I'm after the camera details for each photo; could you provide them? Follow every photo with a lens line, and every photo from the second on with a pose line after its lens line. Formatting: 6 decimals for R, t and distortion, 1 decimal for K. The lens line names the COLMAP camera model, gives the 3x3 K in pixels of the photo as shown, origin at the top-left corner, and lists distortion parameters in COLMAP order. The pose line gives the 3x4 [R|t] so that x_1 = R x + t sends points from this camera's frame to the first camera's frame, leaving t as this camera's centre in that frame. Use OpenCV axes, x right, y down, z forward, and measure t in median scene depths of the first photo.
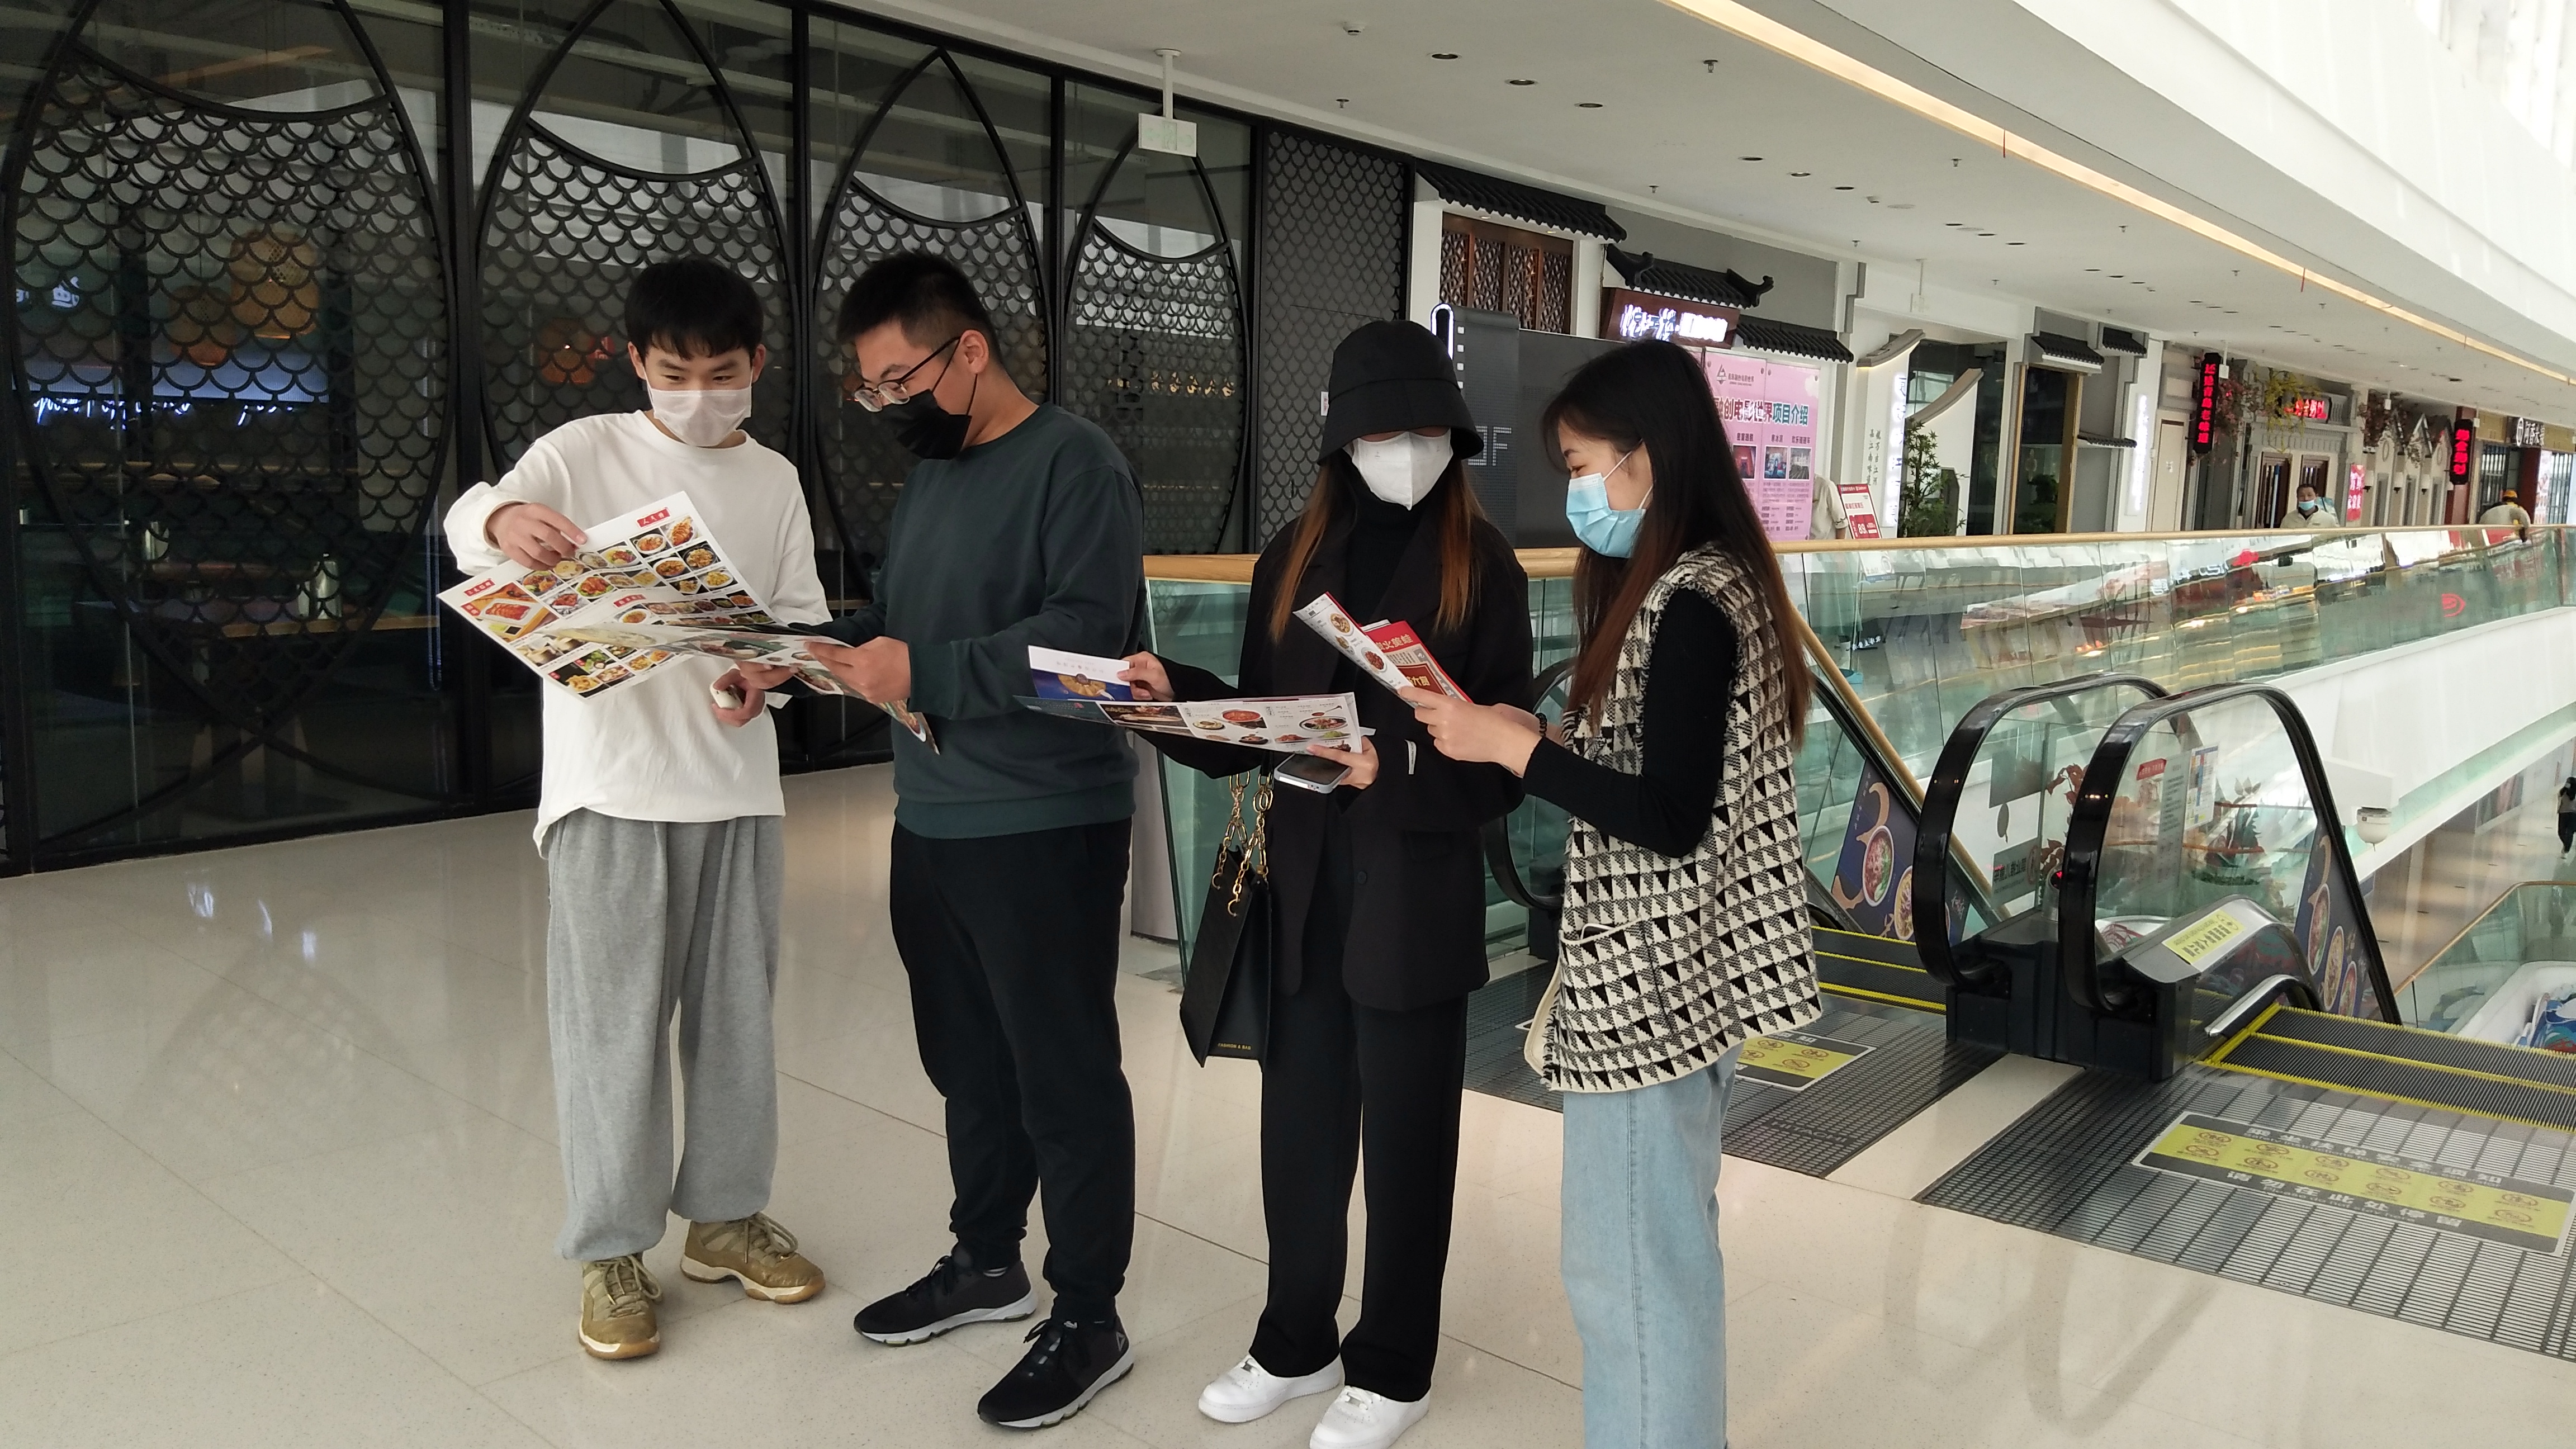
lens RADIAL K [[1949.1, 0, 1288.3], [0, 1949.1, 723.0], [0, 0, 1]] dist [-0.001656, 0.000225]
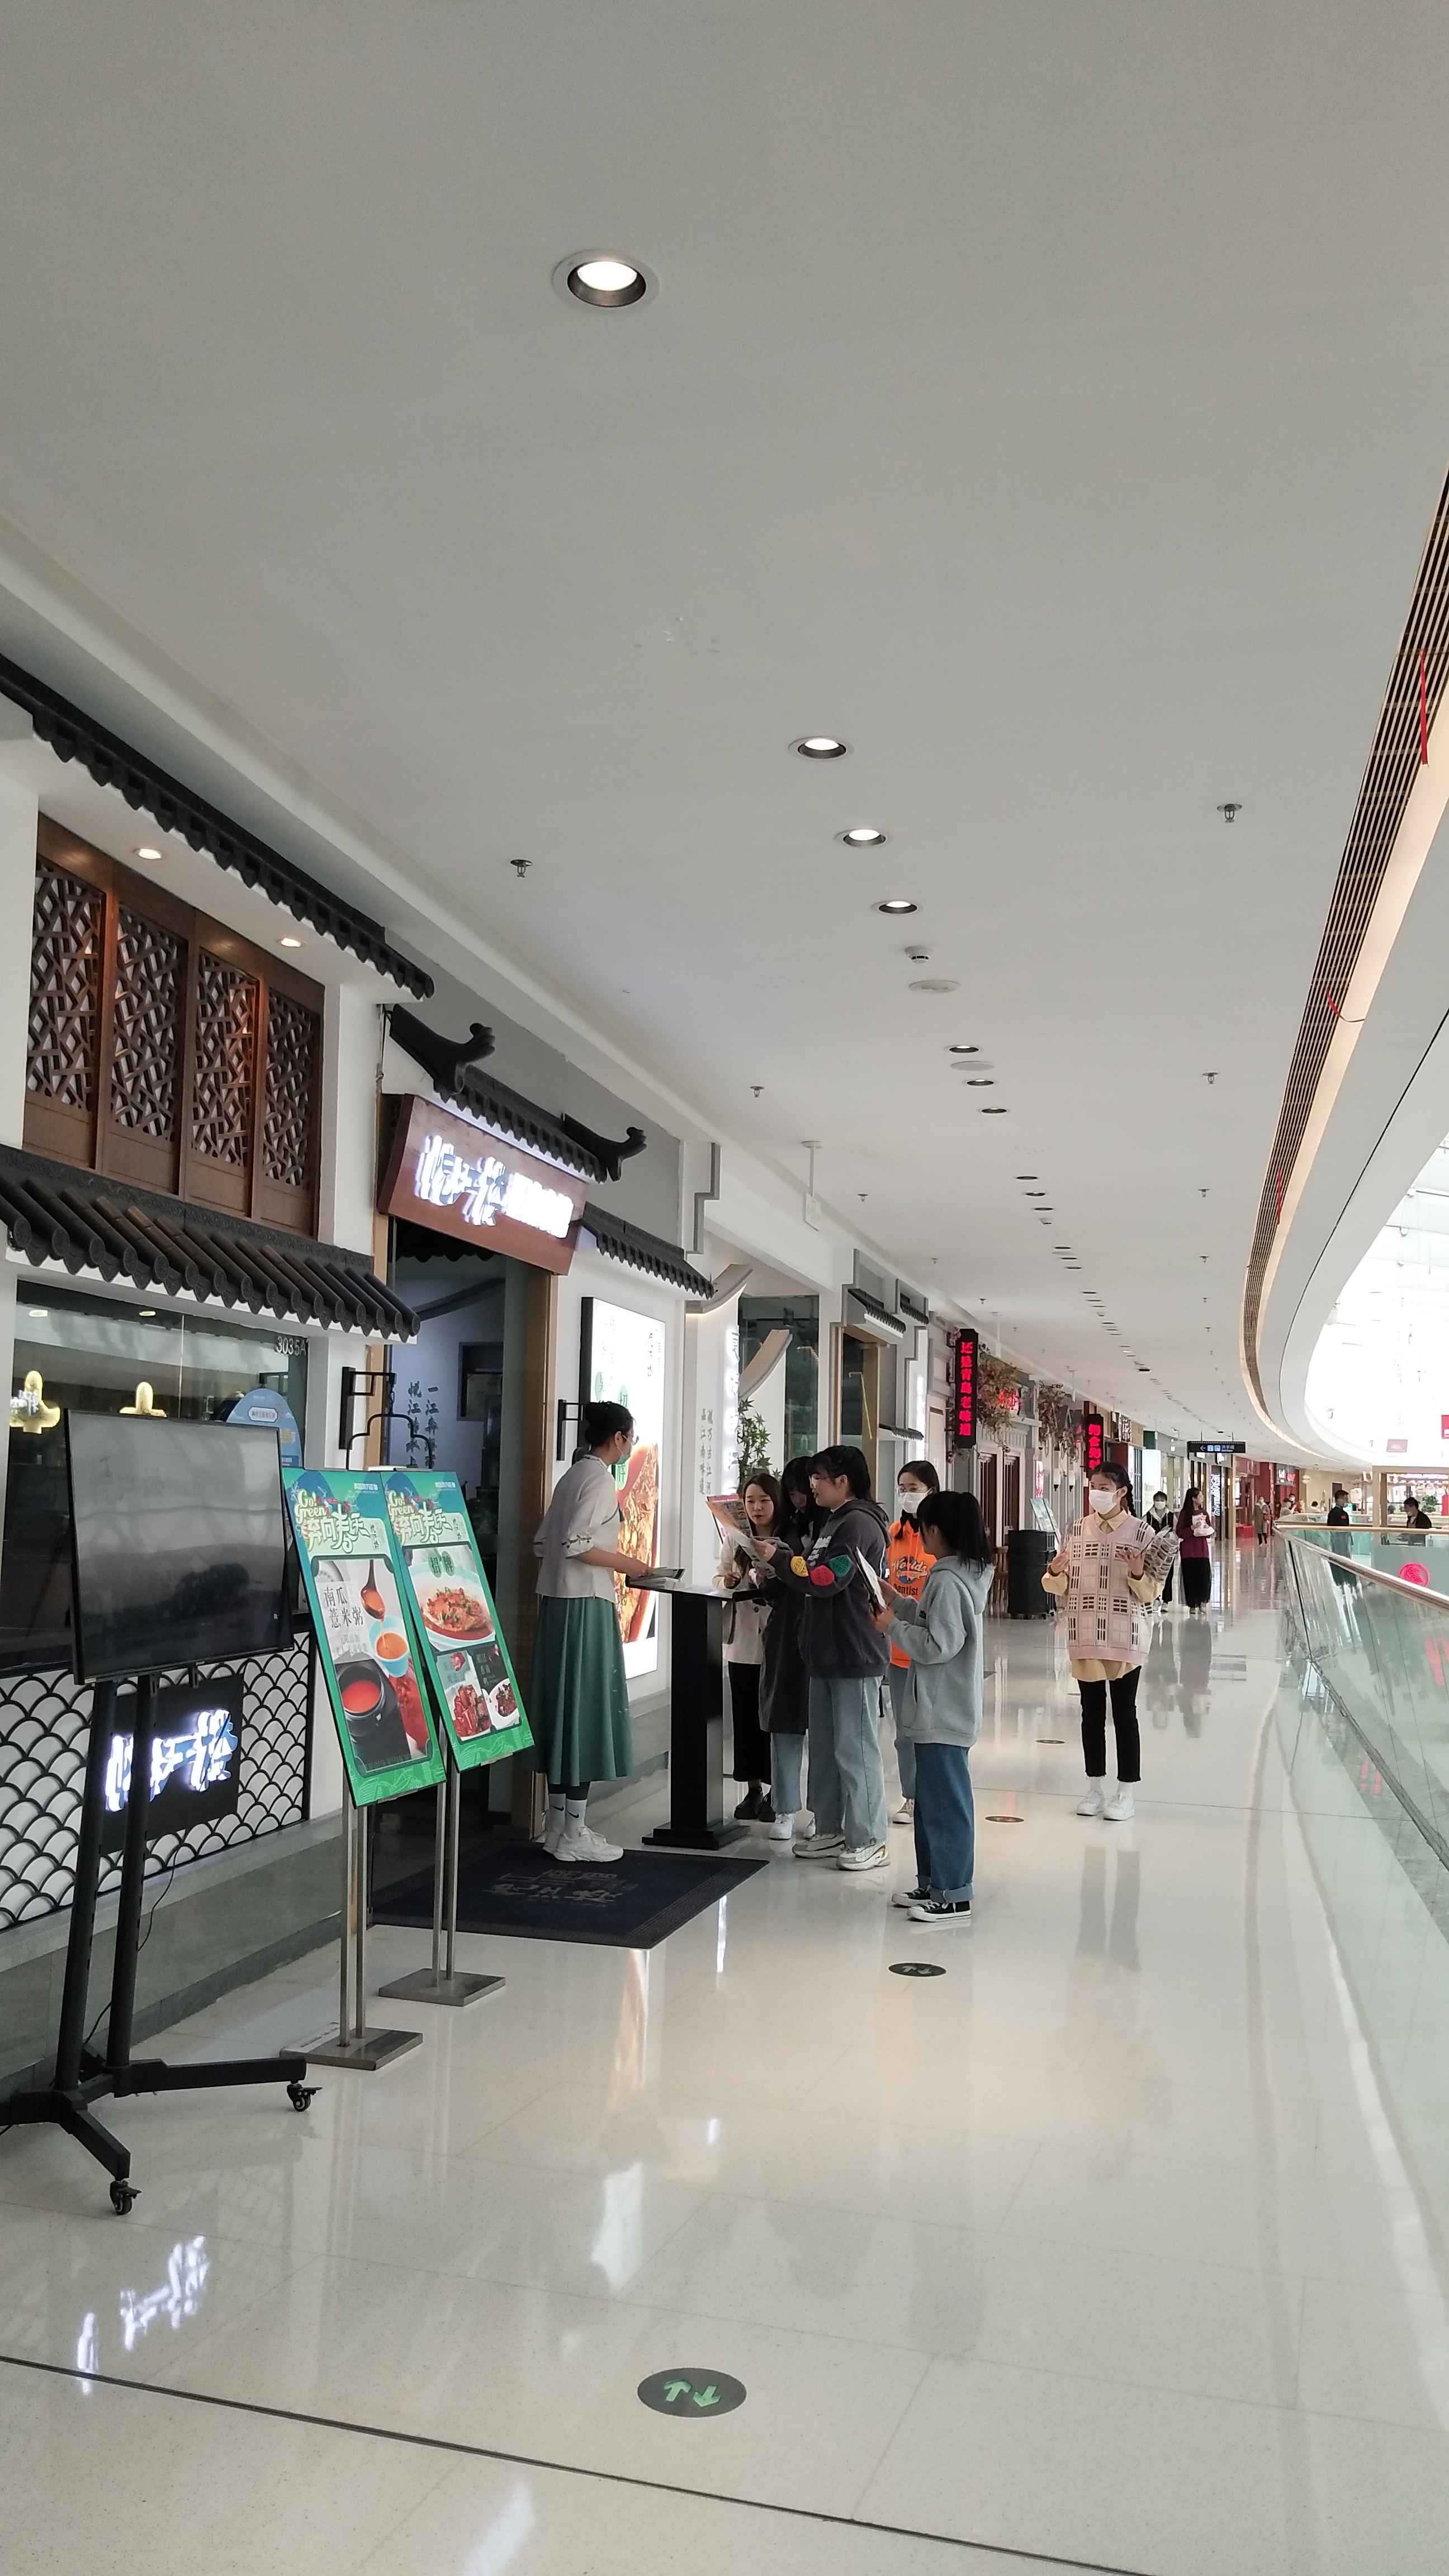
lens RADIAL K [[1949.1, 0, 721.1], [0, 1949.1, 1288.5], [0, 0, 1]] dist [-0.001656, 0.000225]
pose [[0.906424, 0.028151, 0.421429, 0.031486], [0.066416, 0.975864, -0.208036, -0.061356], [-0.417114, 0.216559, 0.882677, 0.469932]]
